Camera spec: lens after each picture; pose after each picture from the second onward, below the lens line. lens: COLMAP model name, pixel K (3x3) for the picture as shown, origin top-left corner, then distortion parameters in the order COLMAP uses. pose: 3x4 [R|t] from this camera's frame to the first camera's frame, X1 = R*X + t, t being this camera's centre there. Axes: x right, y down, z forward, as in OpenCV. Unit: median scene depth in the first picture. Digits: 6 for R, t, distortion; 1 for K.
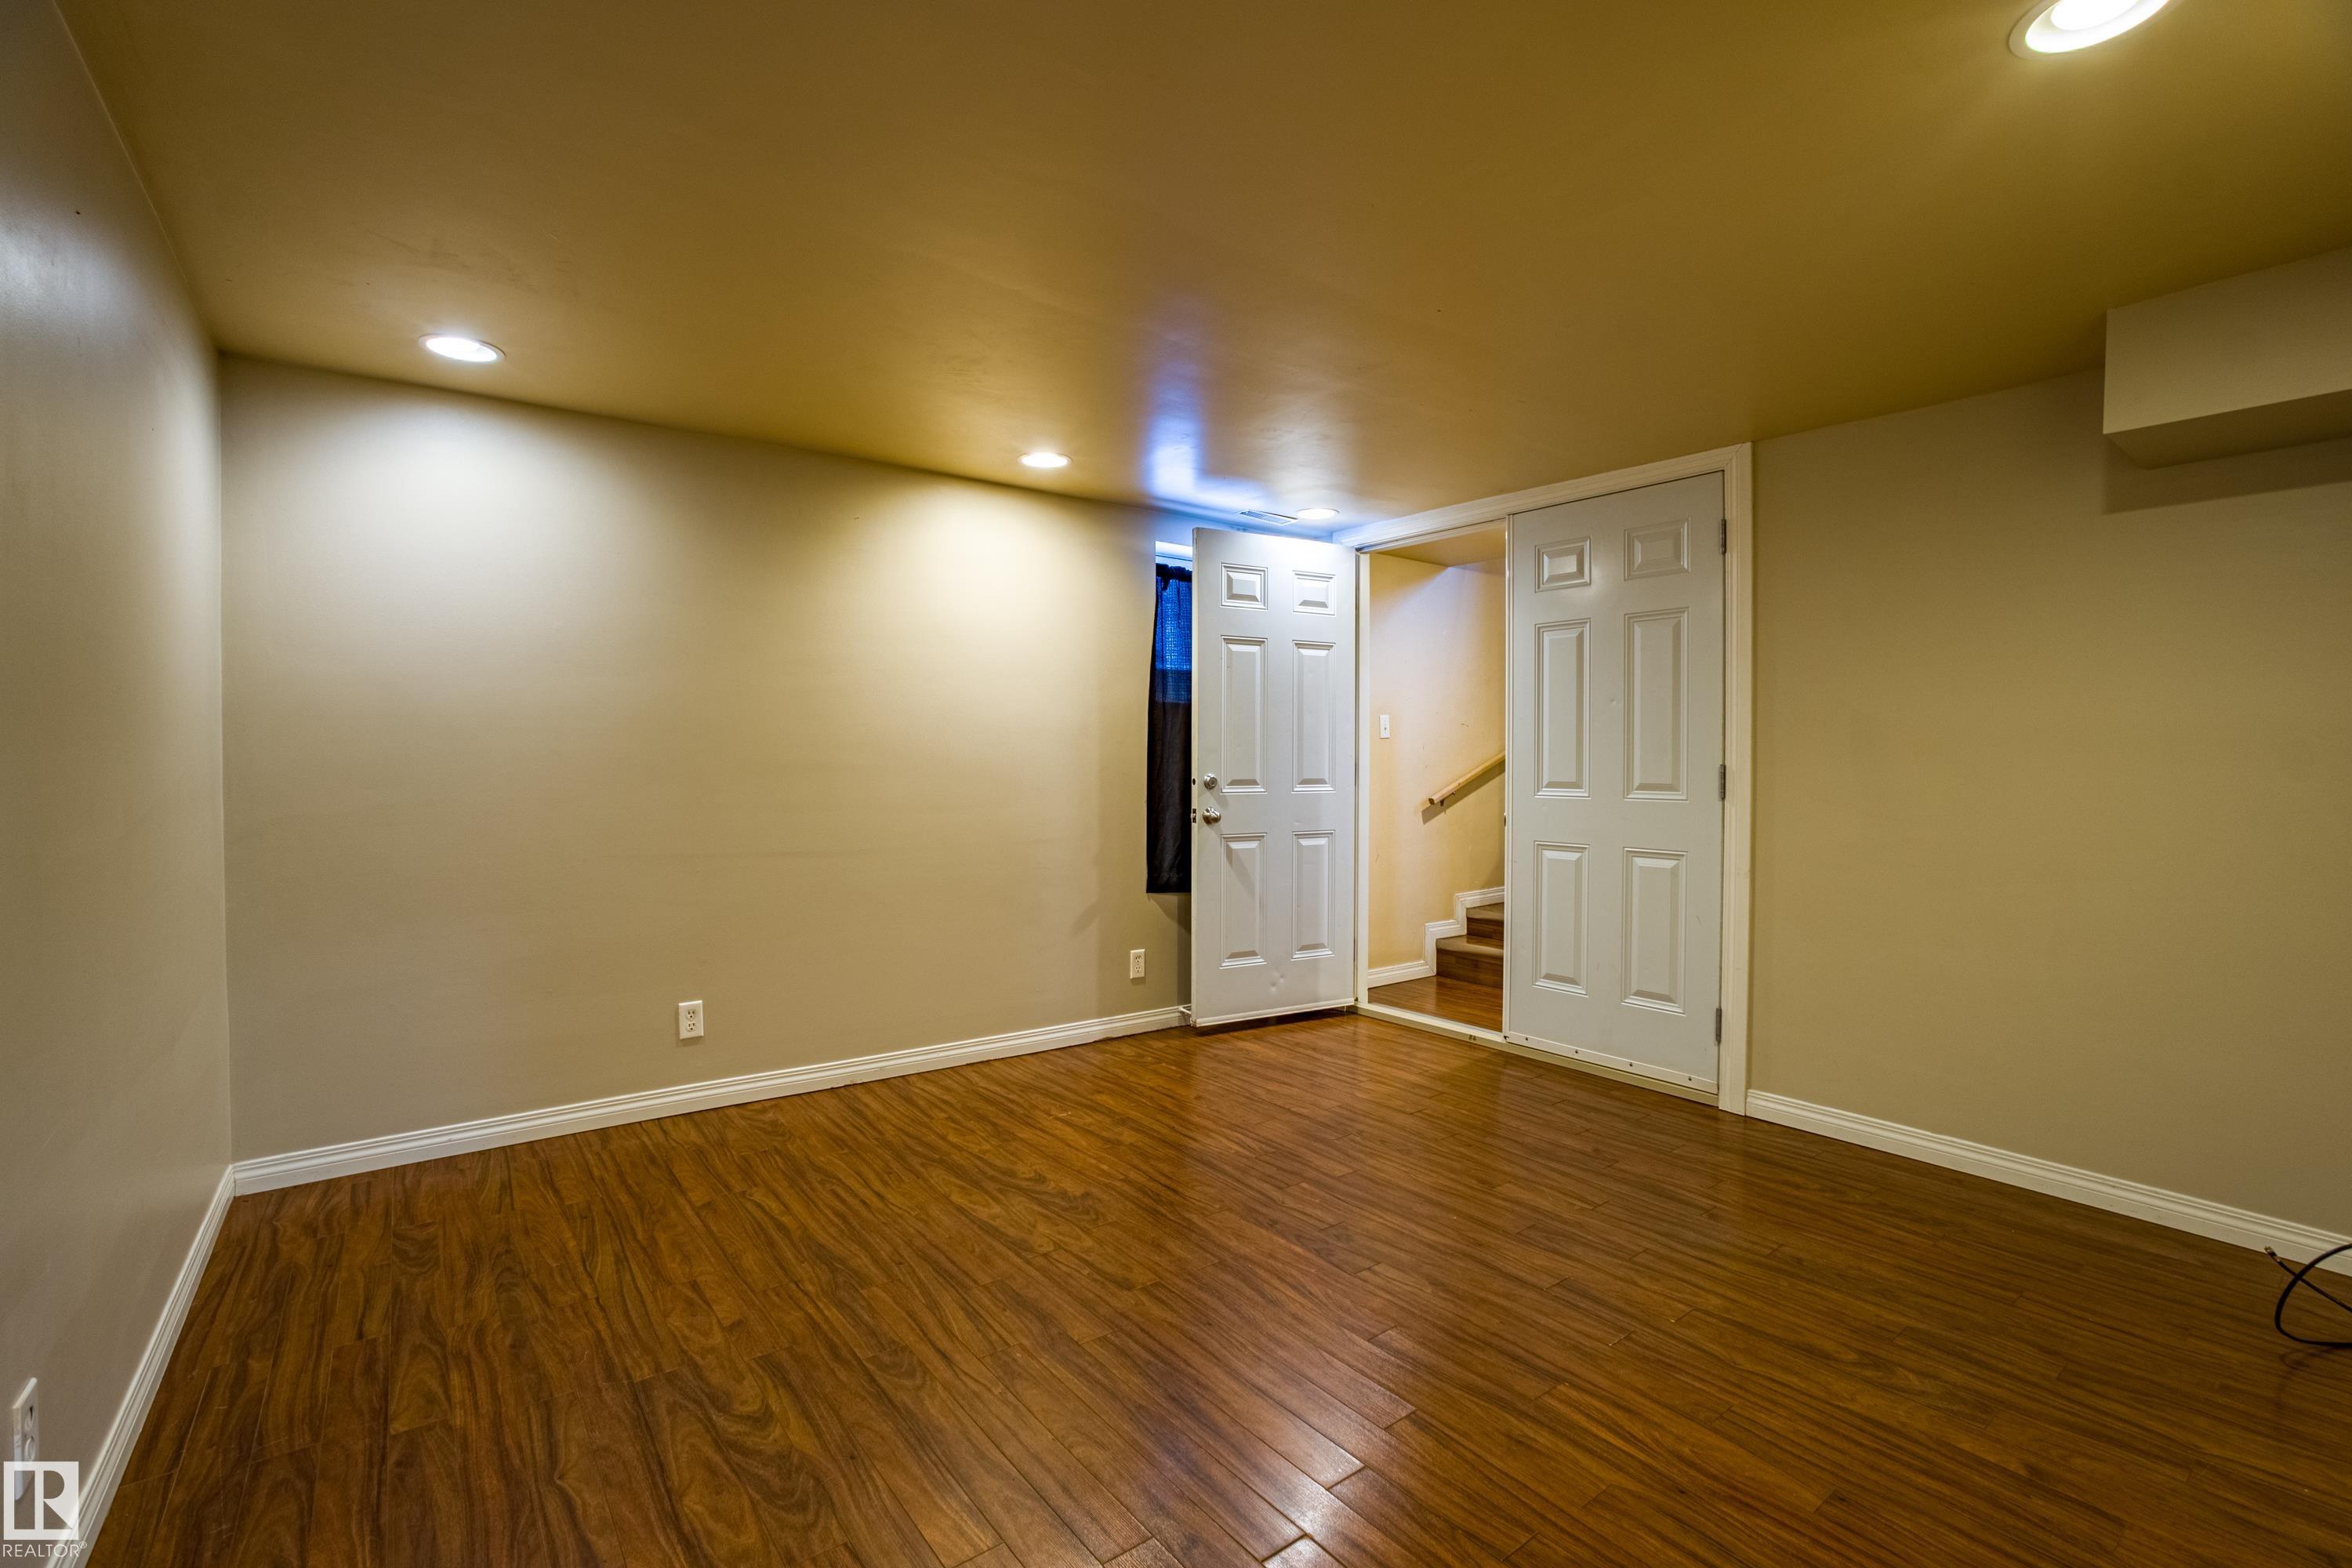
lens RADIAL K [[1049.3, 0, 1178.1], [0, 1049.3, 774.7], [0, 0, 1]] dist [-0.031870, 0.004100]
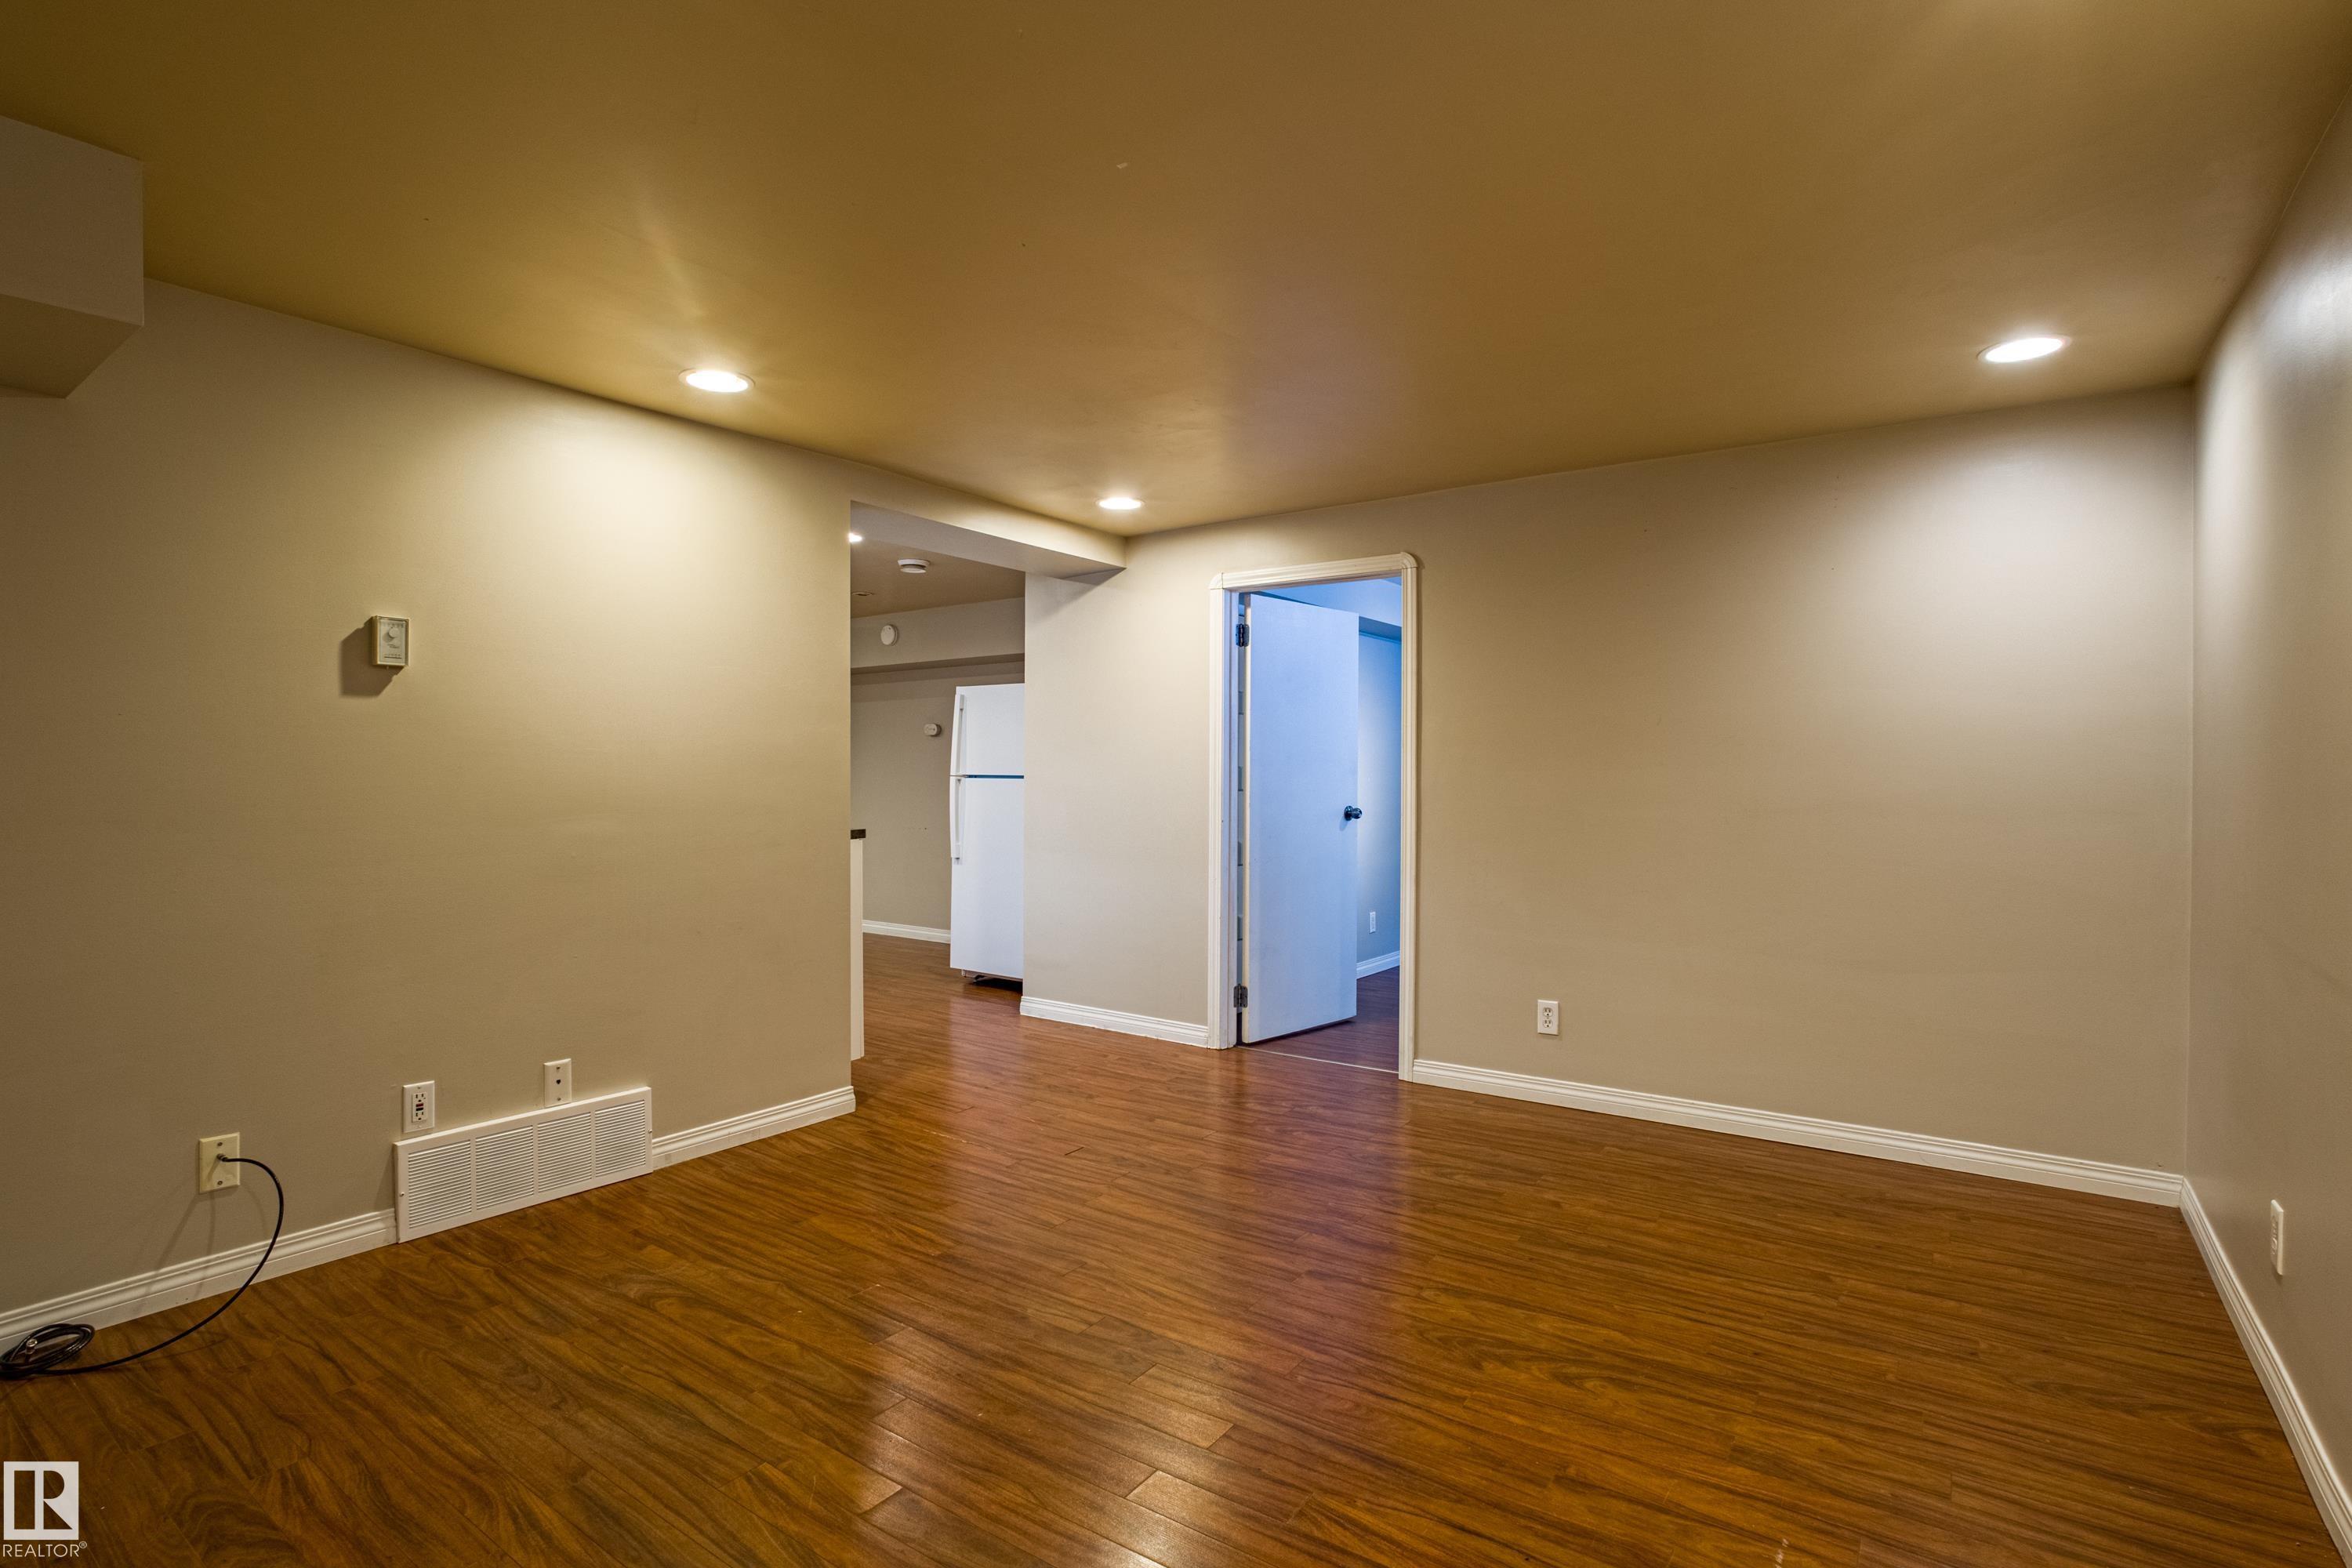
lens RADIAL K [[1131.5, 0, 1125.0], [0, 1131.5, 791.2], [0, 0, 1]] dist [-0.046859, 0.014022]
pose [[-0.968286, -0.002669, -0.249832, 0.309277], [-0.010260, 0.999524, 0.029087, -0.019420], [0.249635, 0.030728, -0.967852, 1.496118]]
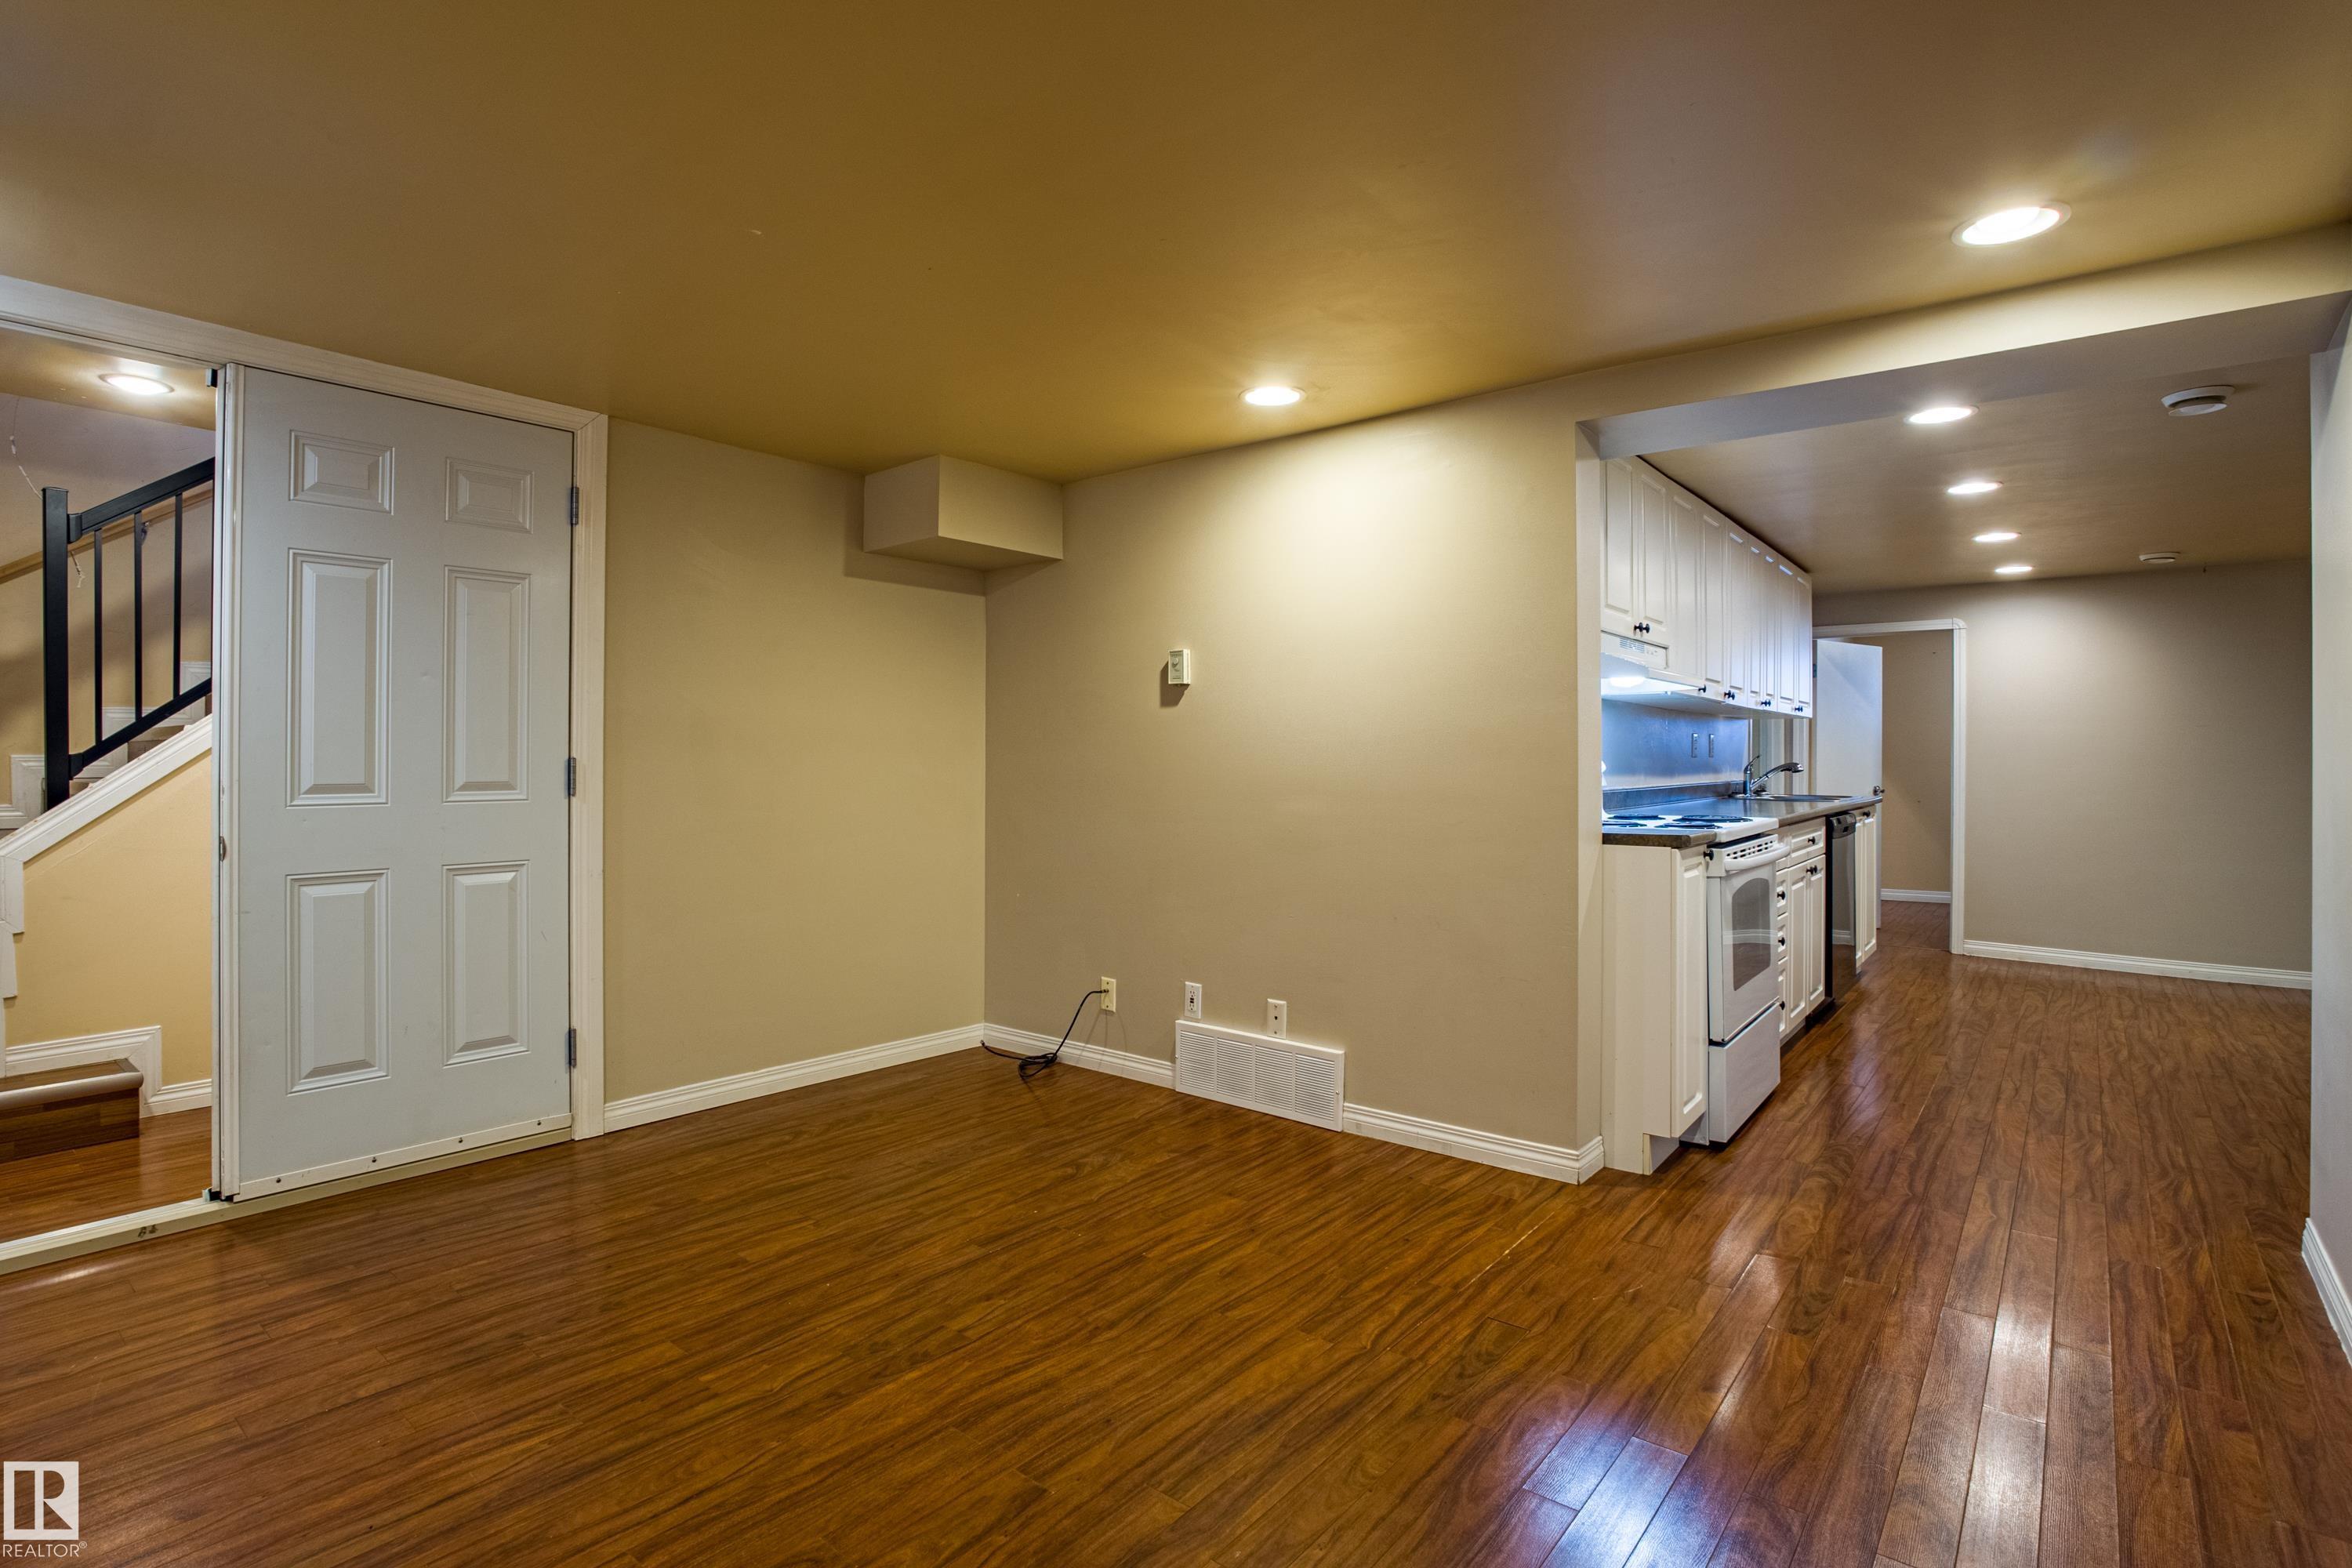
lens RADIAL K [[1131.5, 0, 1164.0], [0, 1131.5, 756.3], [0, 0, 1]] dist [-0.046859, 0.014022]
pose [[-0.215748, -0.002447, 0.976446, -0.596485], [0.010492, 0.999933, 0.004824, -0.012031], [-0.976393, 0.011286, -0.215708, 0.789382]]
